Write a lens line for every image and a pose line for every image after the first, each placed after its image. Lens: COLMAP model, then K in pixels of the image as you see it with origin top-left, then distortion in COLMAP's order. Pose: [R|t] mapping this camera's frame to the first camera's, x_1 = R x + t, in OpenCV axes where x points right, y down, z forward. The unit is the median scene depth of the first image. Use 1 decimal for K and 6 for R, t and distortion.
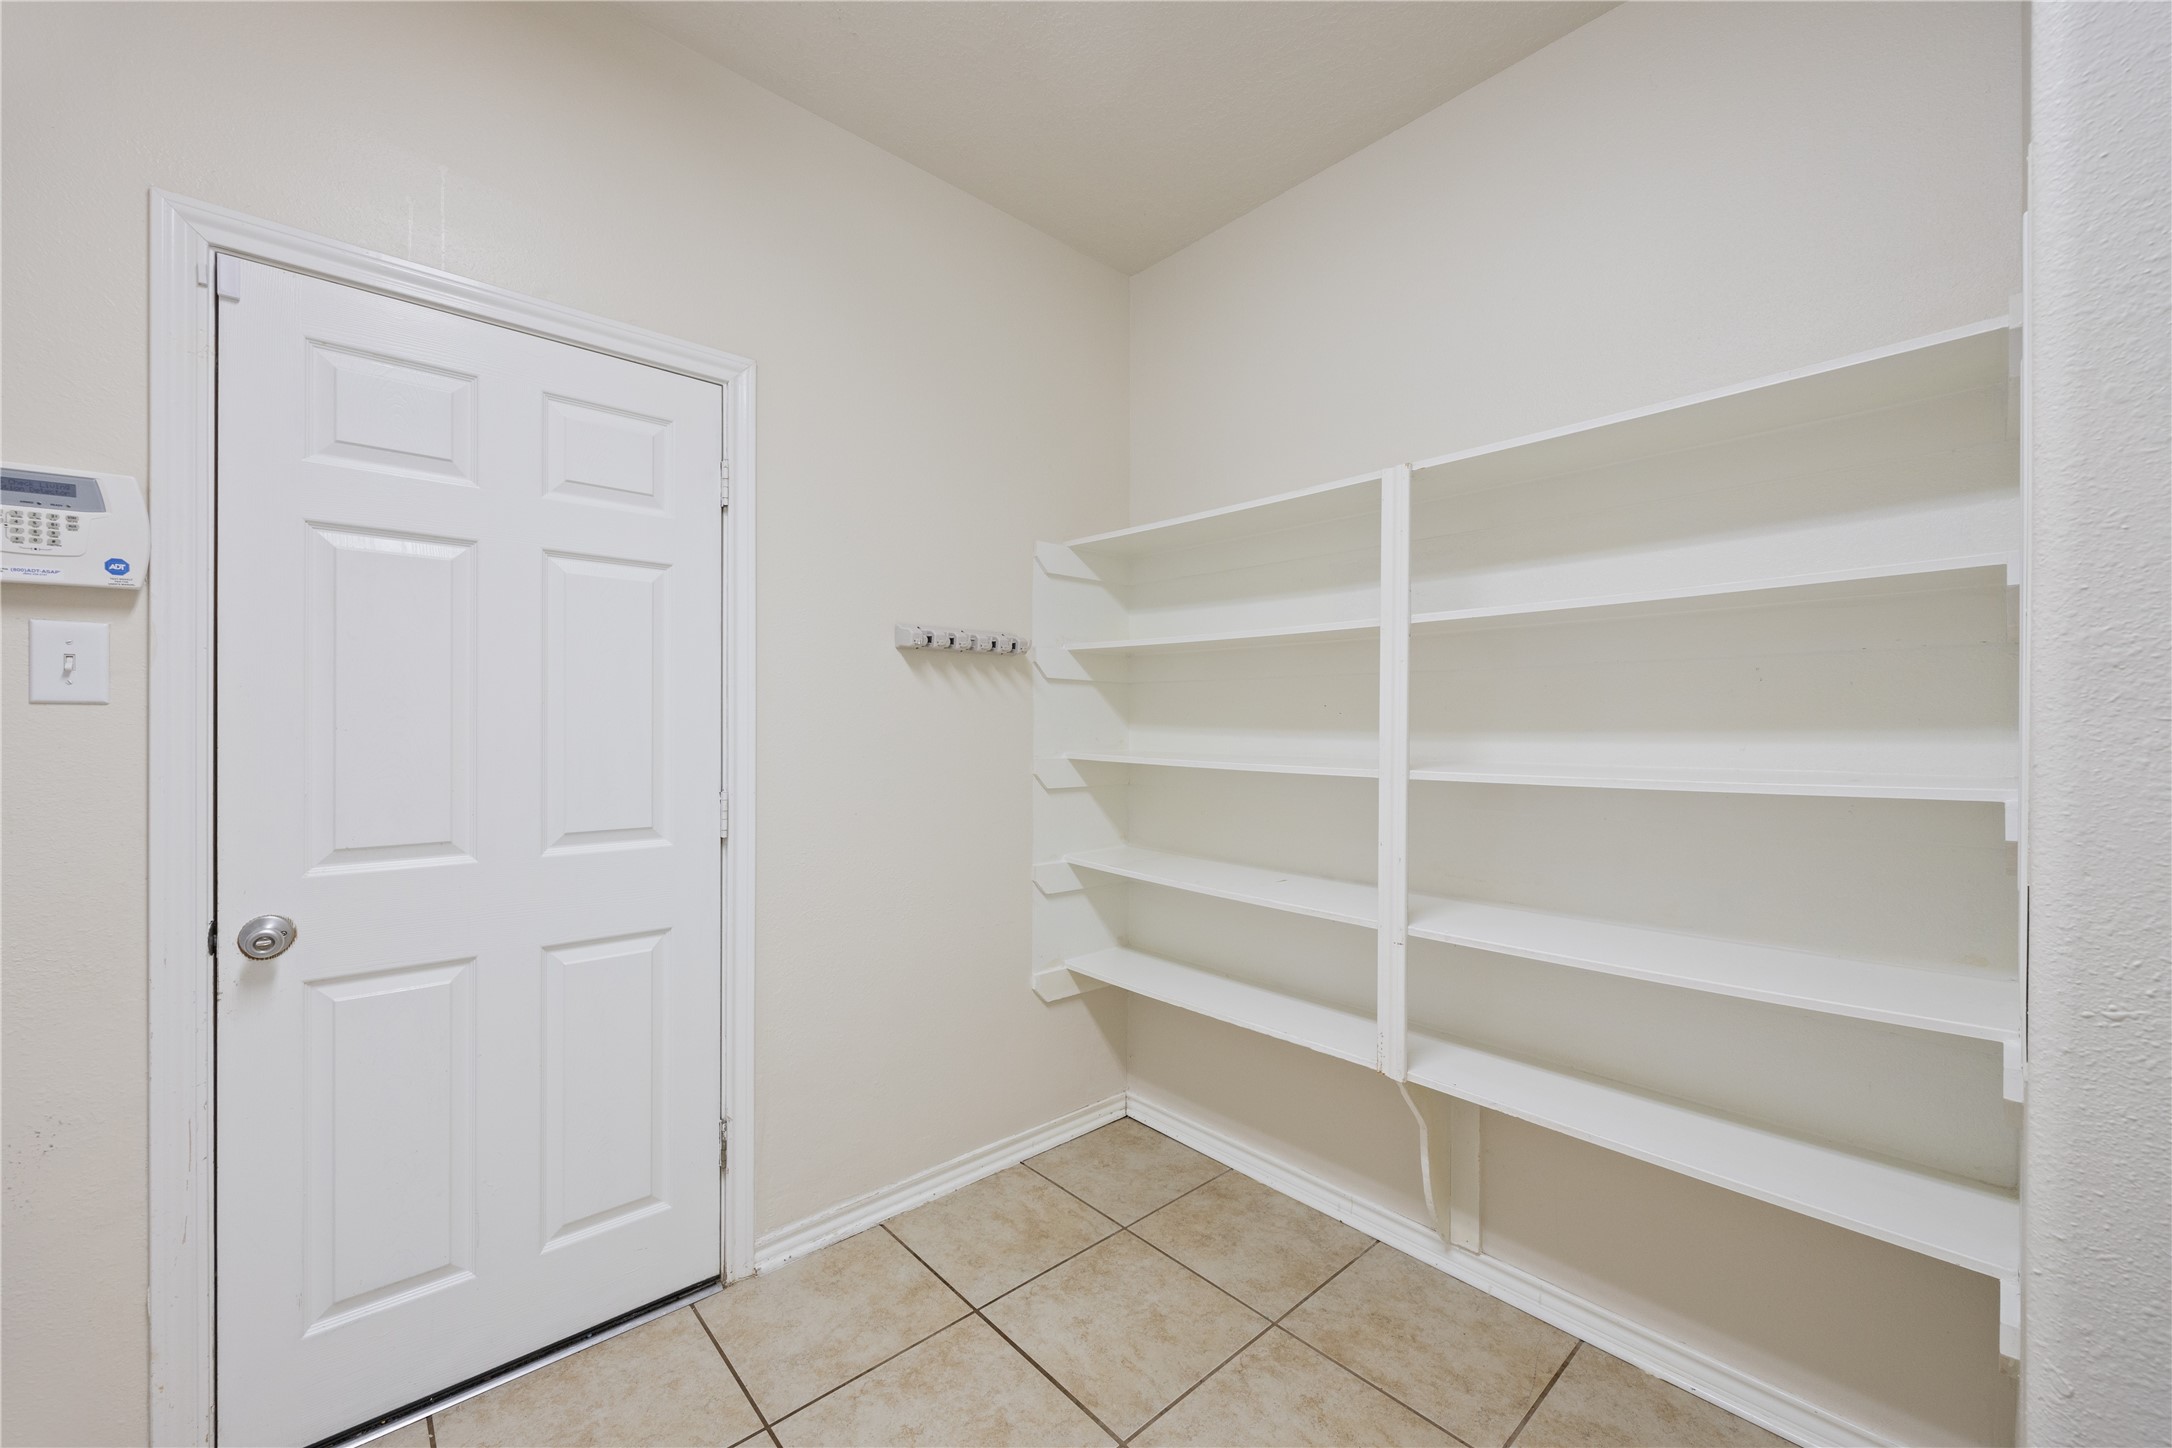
lens RADIAL K [[832.3, 0, 1093.3], [0, 832.3, 725.0], [0, 0, 1]] dist [-0.002746, -0.000431]
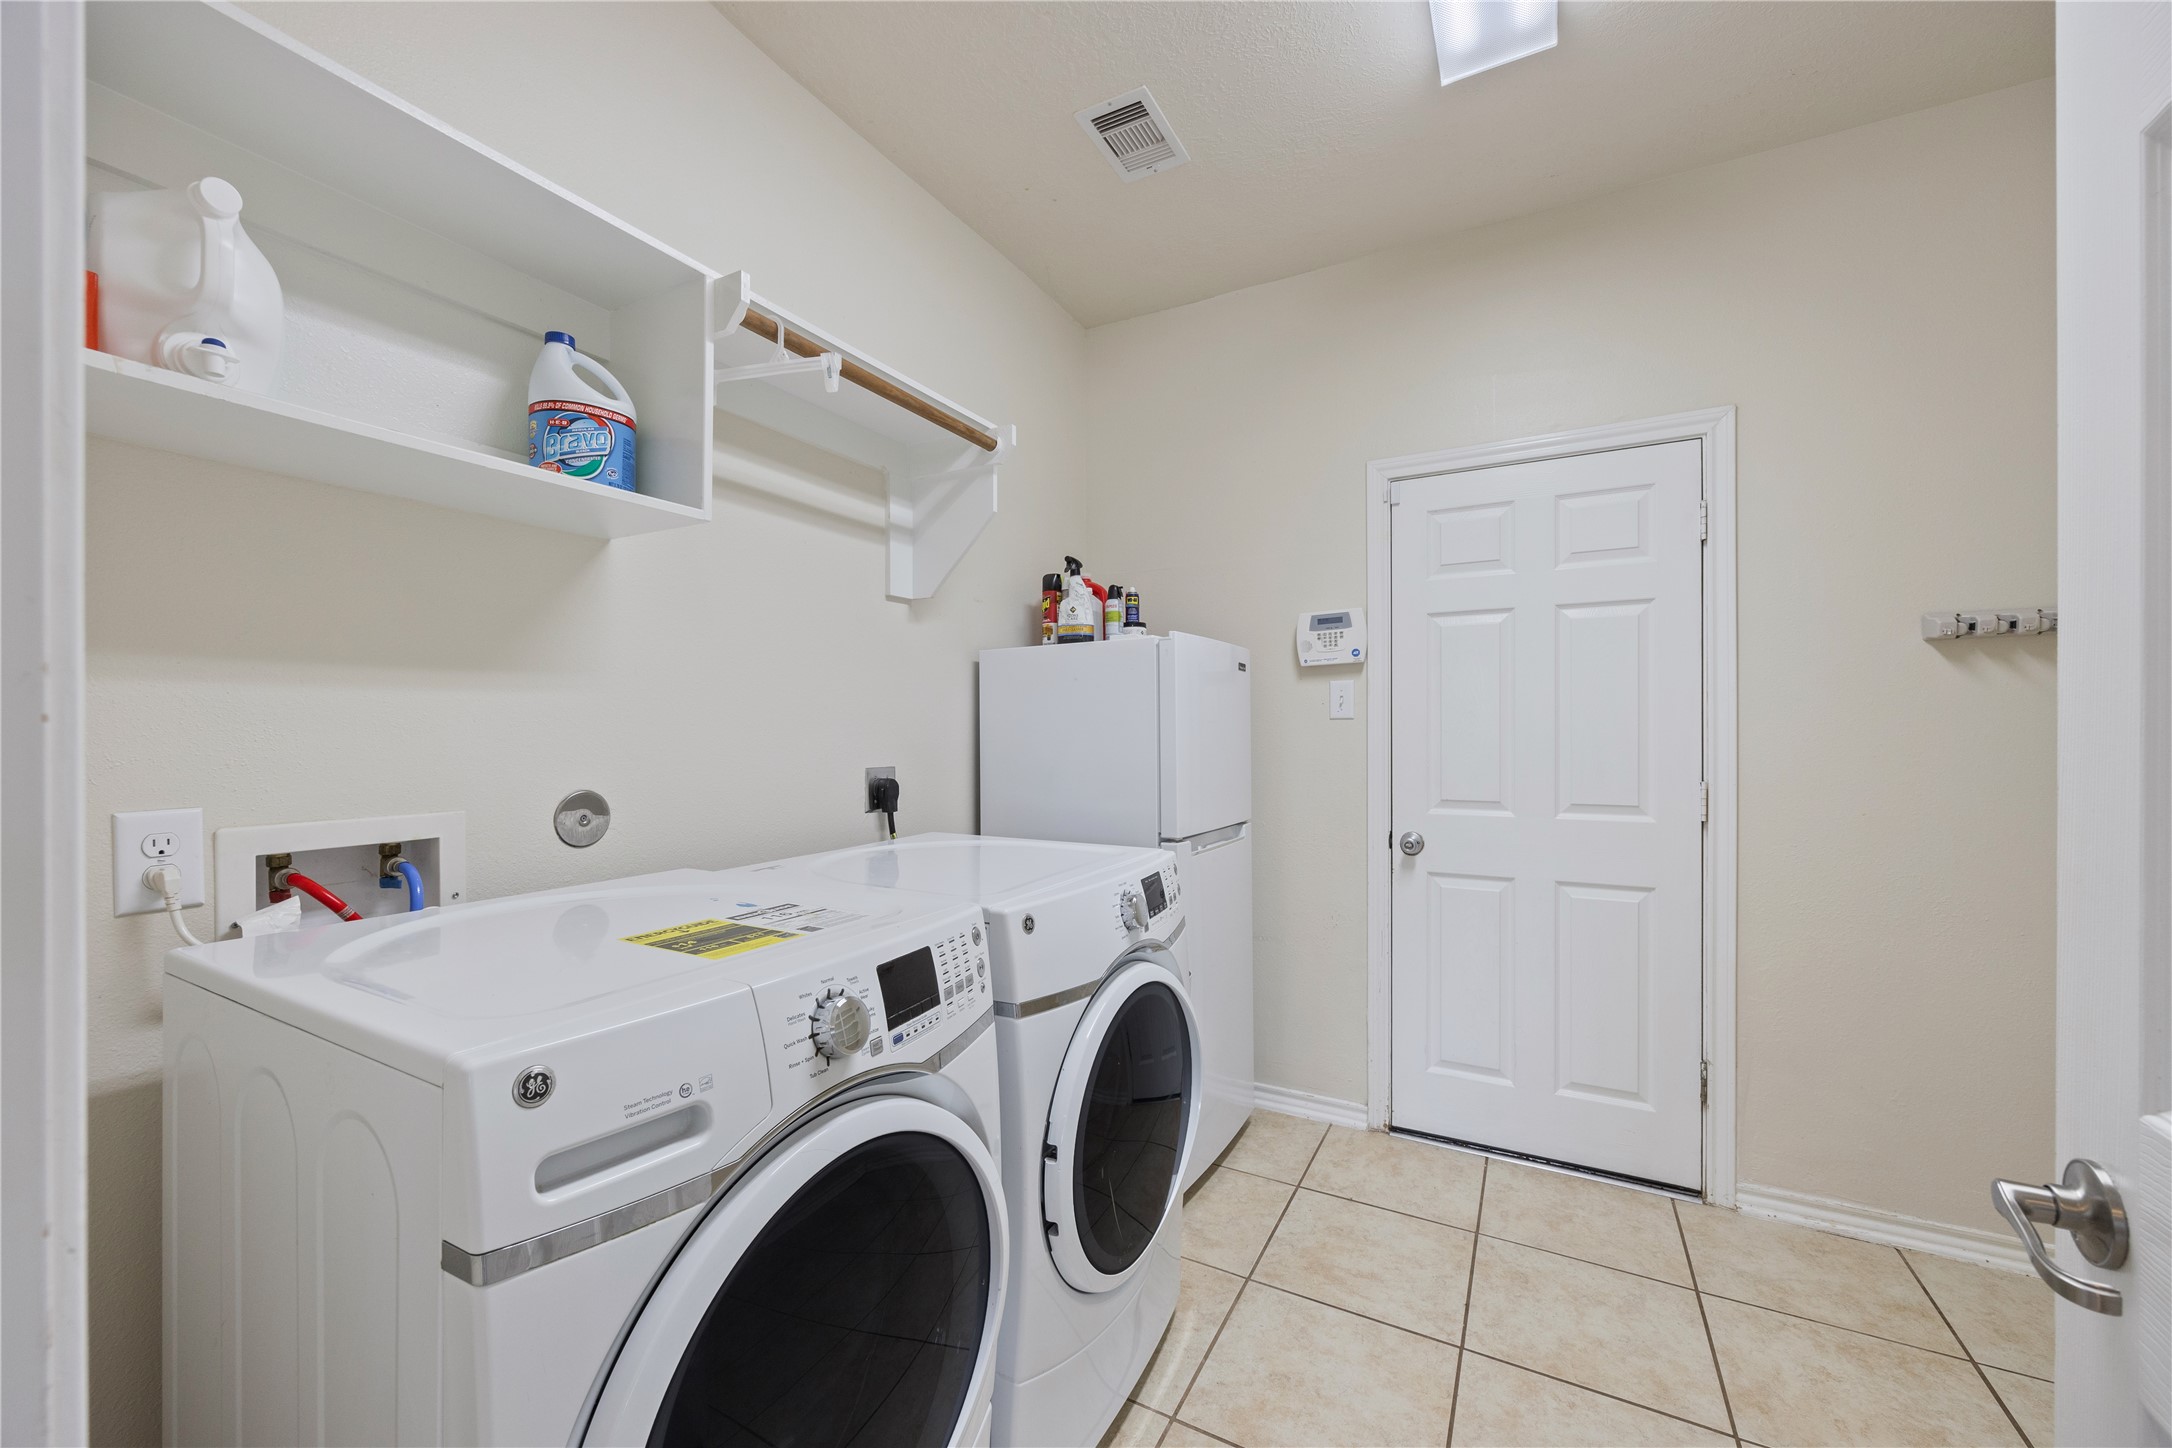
lens RADIAL K [[832.3, 0, 1093.3], [0, 832.3, 725.0], [0, 0, 1]] dist [-0.002746, -0.000431]
pose [[0.318627, -0.023309, -0.947594, 0.426770], [-0.000814, 0.999691, -0.024864, 0.031047], [0.947880, 0.008694, 0.318509, -0.208538]]
